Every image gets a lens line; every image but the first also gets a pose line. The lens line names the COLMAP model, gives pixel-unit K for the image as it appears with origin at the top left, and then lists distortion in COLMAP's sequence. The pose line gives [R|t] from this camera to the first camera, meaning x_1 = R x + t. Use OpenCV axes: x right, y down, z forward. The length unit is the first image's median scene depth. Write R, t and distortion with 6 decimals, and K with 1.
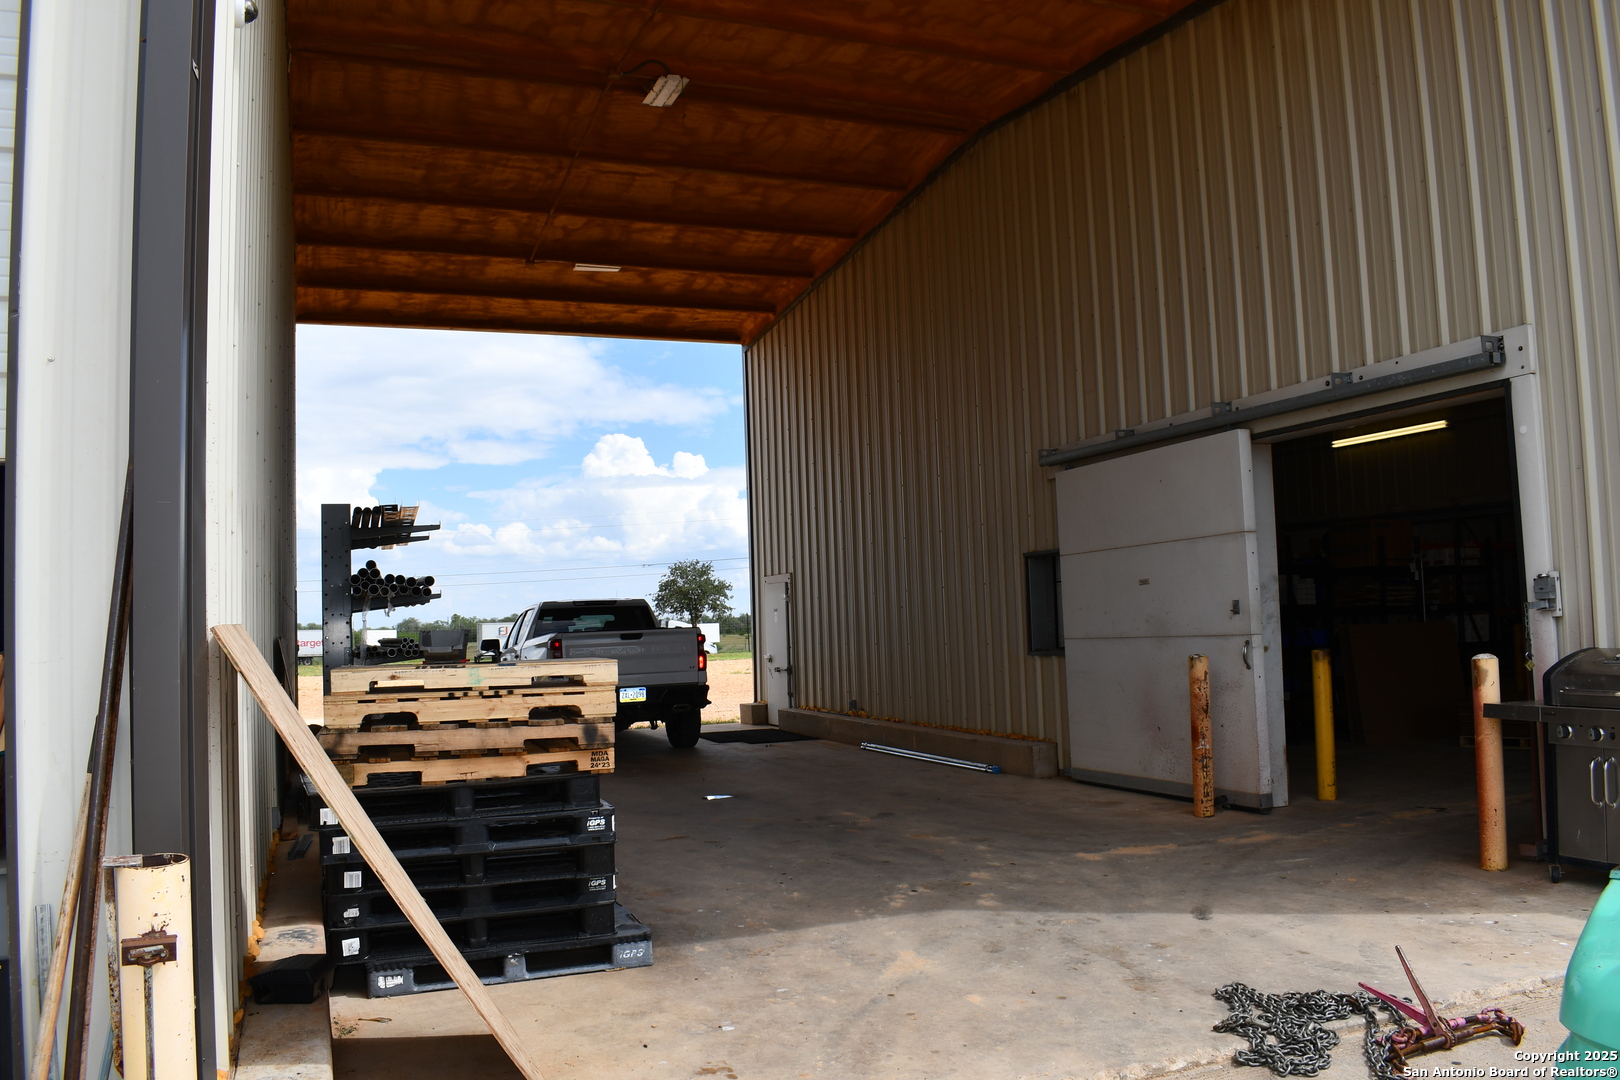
lens RADIAL K [[1265.0, 0, 807.8], [0, 1265.0, 541.1], [0, 0, 1]] dist [-0.097179, 0.018623]
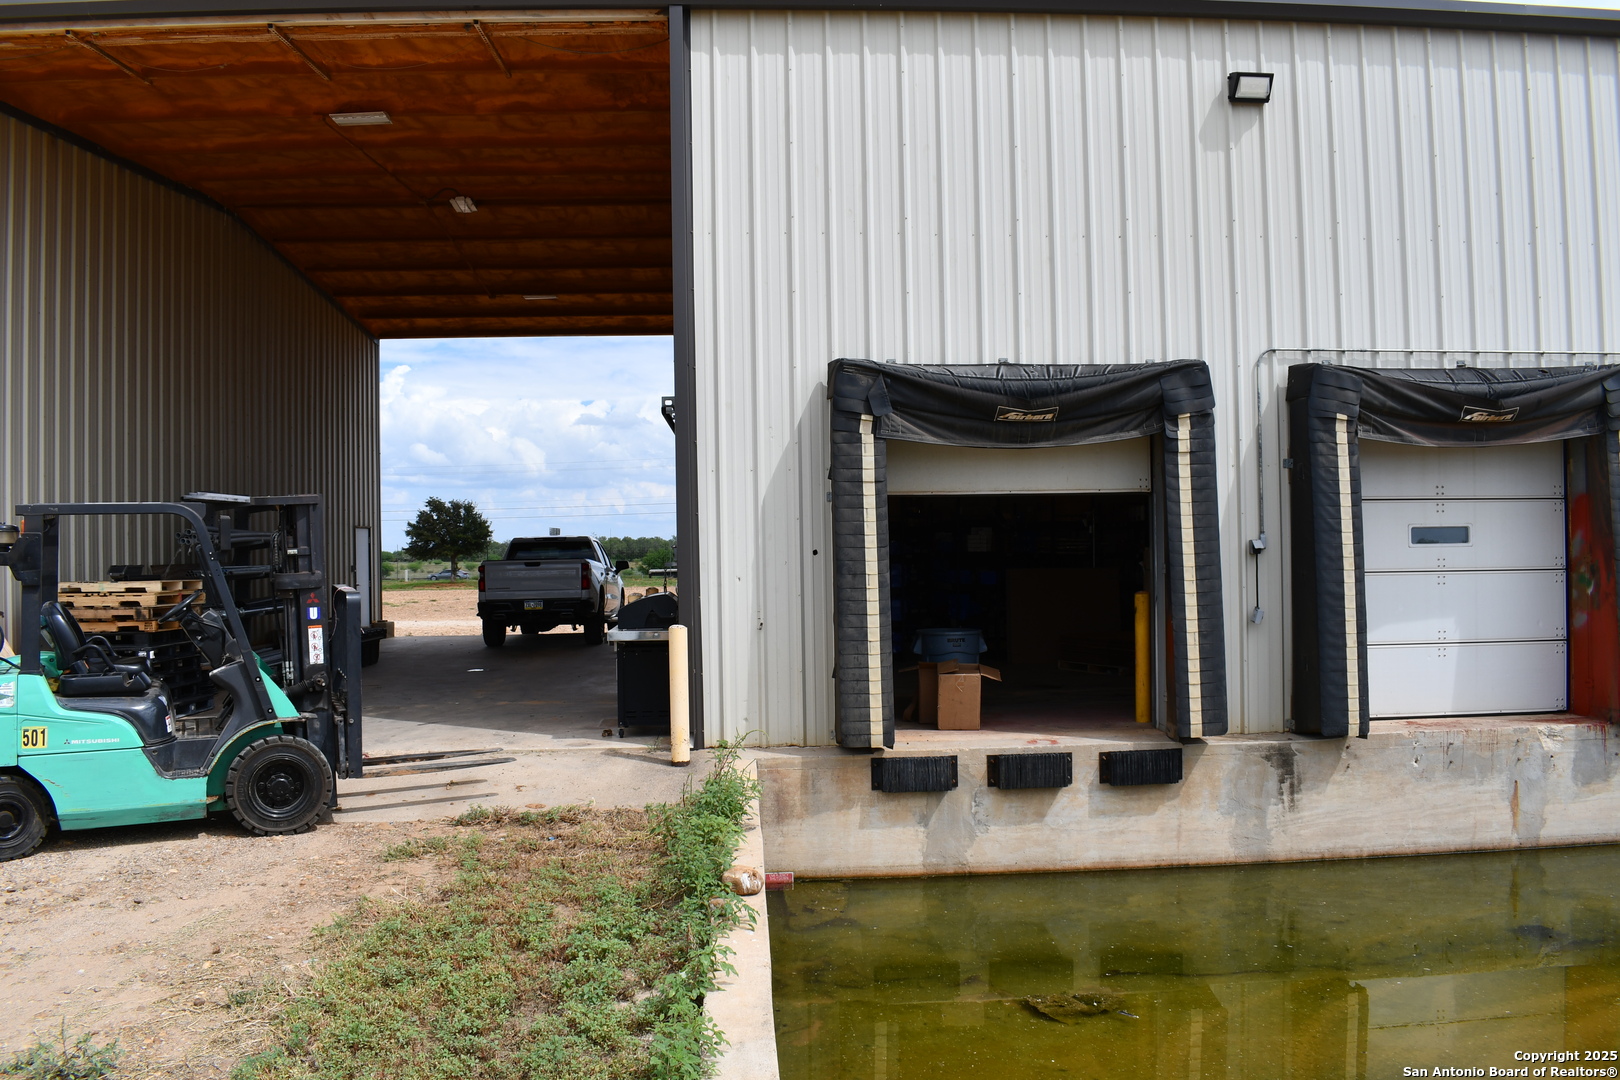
lens RADIAL K [[1265.0, 0, 812.6], [0, 1265.0, 539.9], [0, 0, 1]] dist [-0.097179, 0.018623]
pose [[0.950264, 0.013469, -0.311154, 1.616396], [0.006227, 0.998043, 0.062220, -0.104201], [0.311383, -0.061063, 0.948321, -0.675981]]
